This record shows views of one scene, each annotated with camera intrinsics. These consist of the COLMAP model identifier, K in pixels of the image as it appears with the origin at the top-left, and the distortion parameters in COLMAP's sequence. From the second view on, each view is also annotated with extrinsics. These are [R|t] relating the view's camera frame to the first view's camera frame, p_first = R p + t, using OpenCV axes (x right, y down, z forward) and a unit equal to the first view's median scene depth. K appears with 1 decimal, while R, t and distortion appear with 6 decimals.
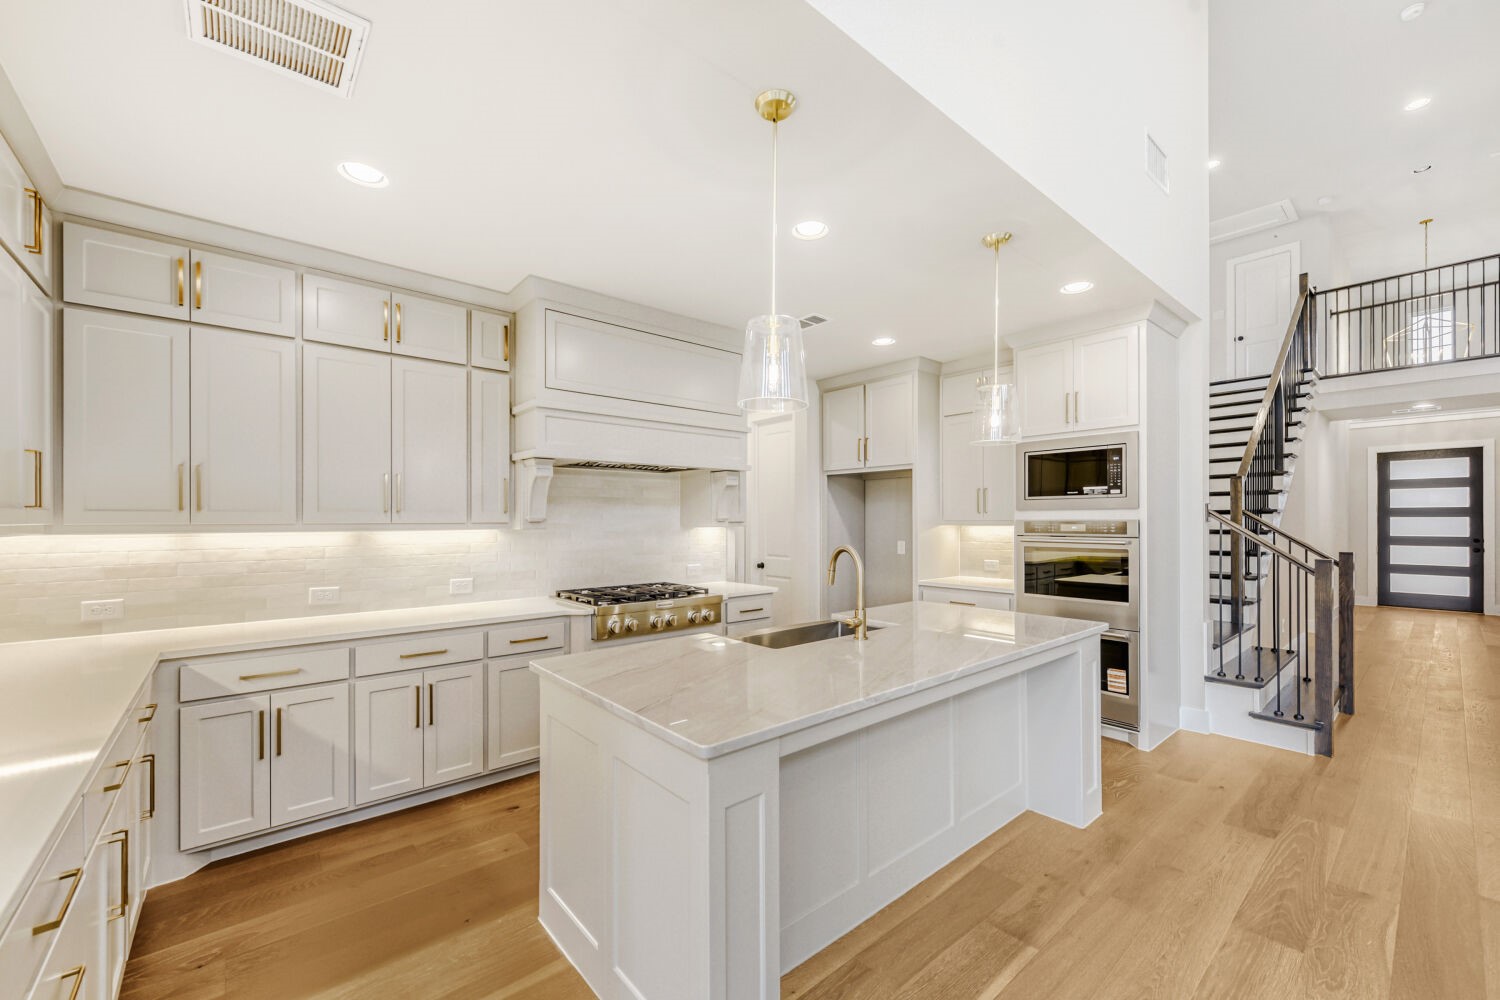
lens RADIAL K [[594.8, 0, 743.5], [0, 594.8, 518.5], [0, 0, 1]] dist [-0.002000, -0.000233]
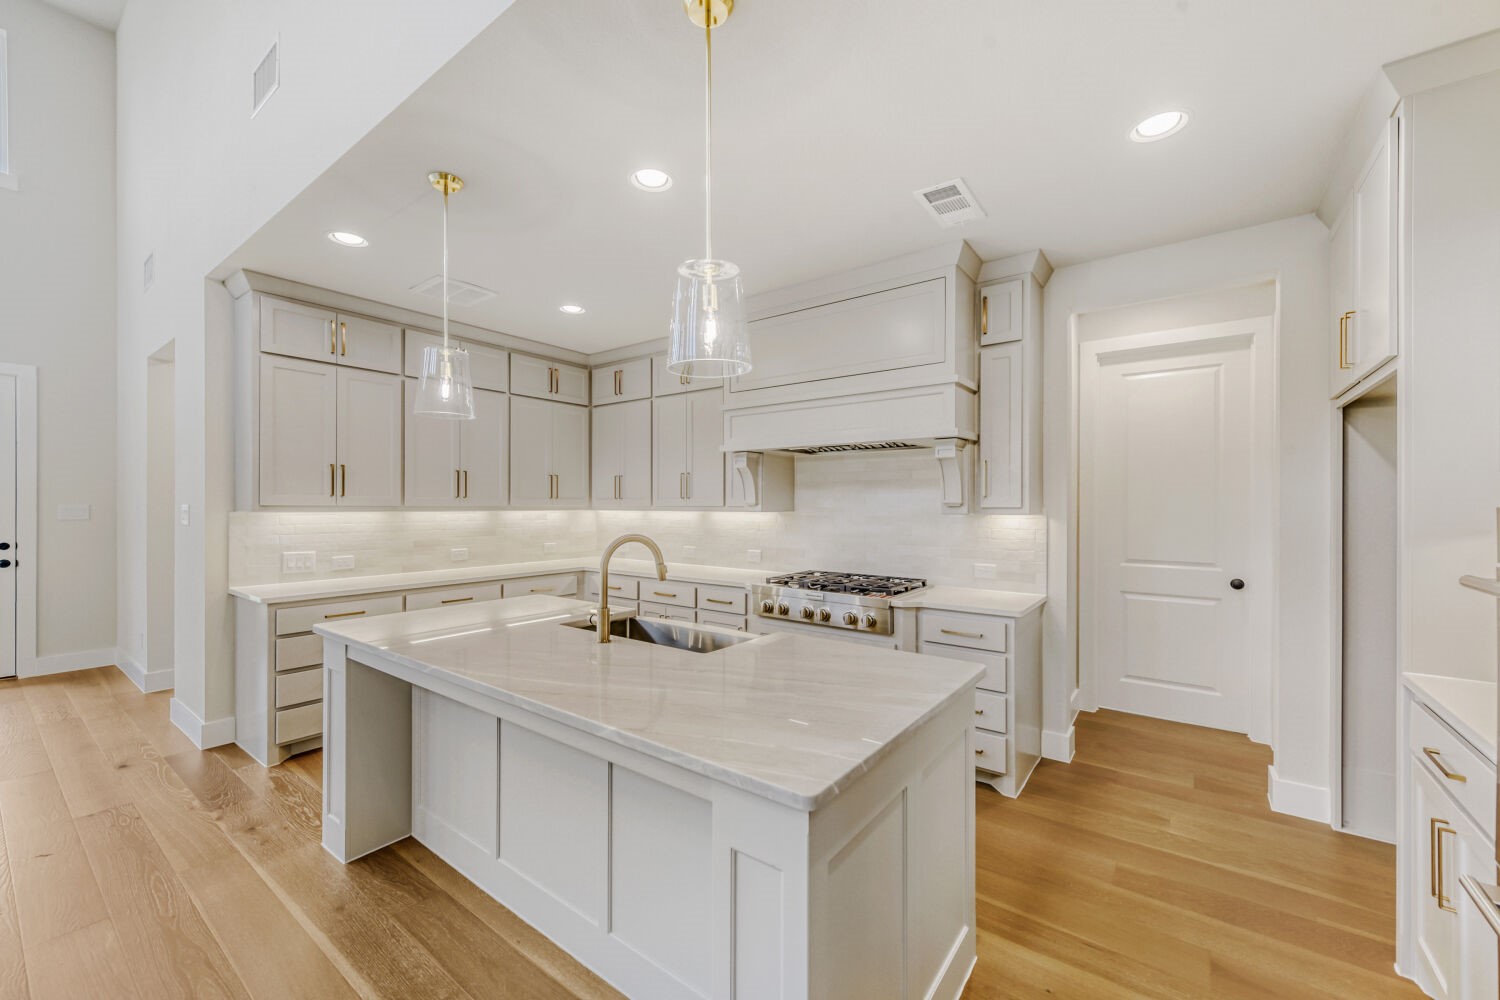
lens RADIAL K [[594.8, 0, 748.0], [0, 594.8, 502.7], [0, 0, 1]] dist [-0.002000, -0.000233]
pose [[0.223668, -0.000917, -0.974665, 0.628740], [-0.000375, 0.999999, -0.001027, 0.001007], [0.974665, 0.000596, 0.223668, 0.582106]]
